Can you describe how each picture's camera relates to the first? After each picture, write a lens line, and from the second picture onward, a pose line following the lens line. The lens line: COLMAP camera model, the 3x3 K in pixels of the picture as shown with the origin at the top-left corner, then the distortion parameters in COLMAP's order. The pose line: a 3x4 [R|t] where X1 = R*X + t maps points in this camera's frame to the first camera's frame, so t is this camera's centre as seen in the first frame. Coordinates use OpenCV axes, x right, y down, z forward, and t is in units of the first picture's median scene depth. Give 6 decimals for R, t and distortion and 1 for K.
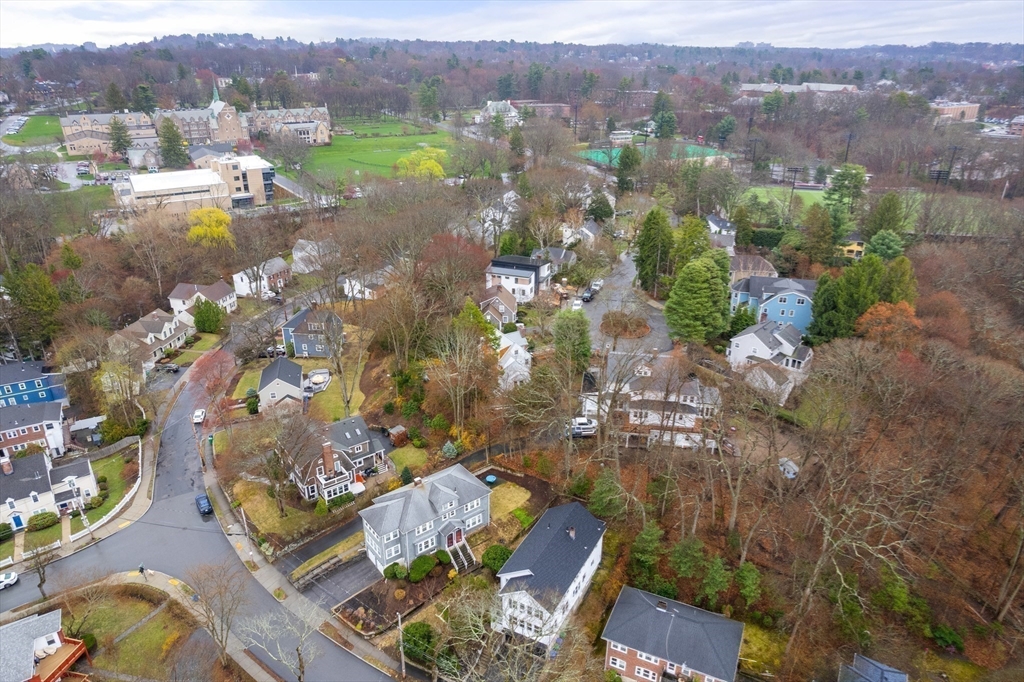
lens RADIAL K [[659.7, 0, 525.5], [0, 659.7, 337.9], [0, 0, 1]] dist [-0.066038, 0.045810]
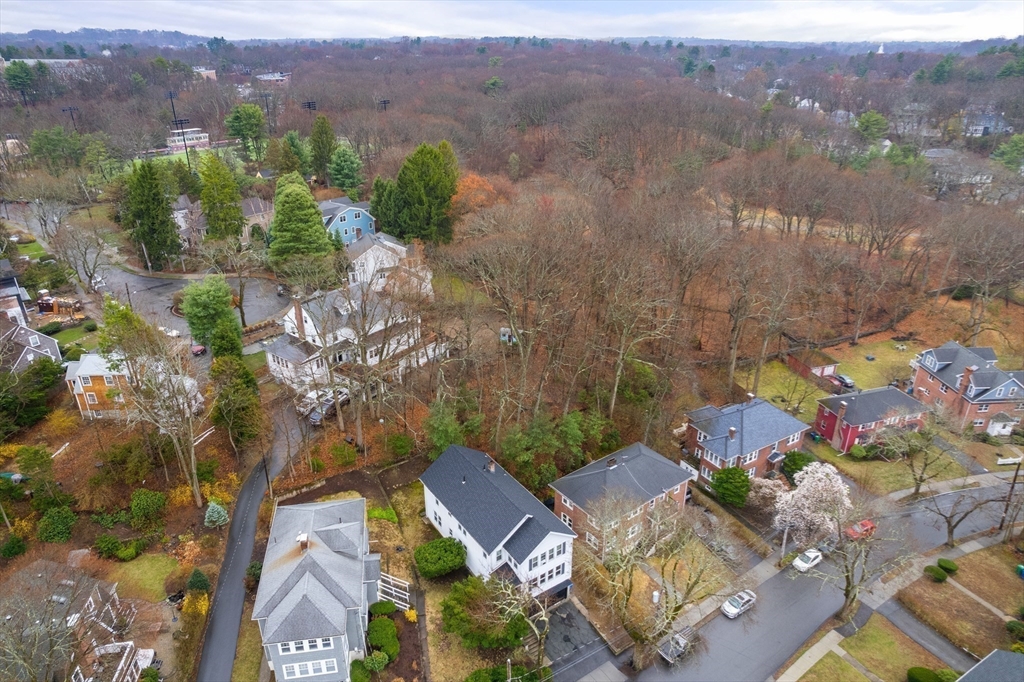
lens RADIAL K [[659.7, 0, 525.5], [0, 659.7, 337.9], [0, 0, 1]] dist [-0.066038, 0.045810]
pose [[0.485186, -0.380634, 0.787218, -0.478734], [0.363903, 0.906513, 0.214031, -0.013387], [-0.795091, 0.182626, 0.578341, 0.434253]]
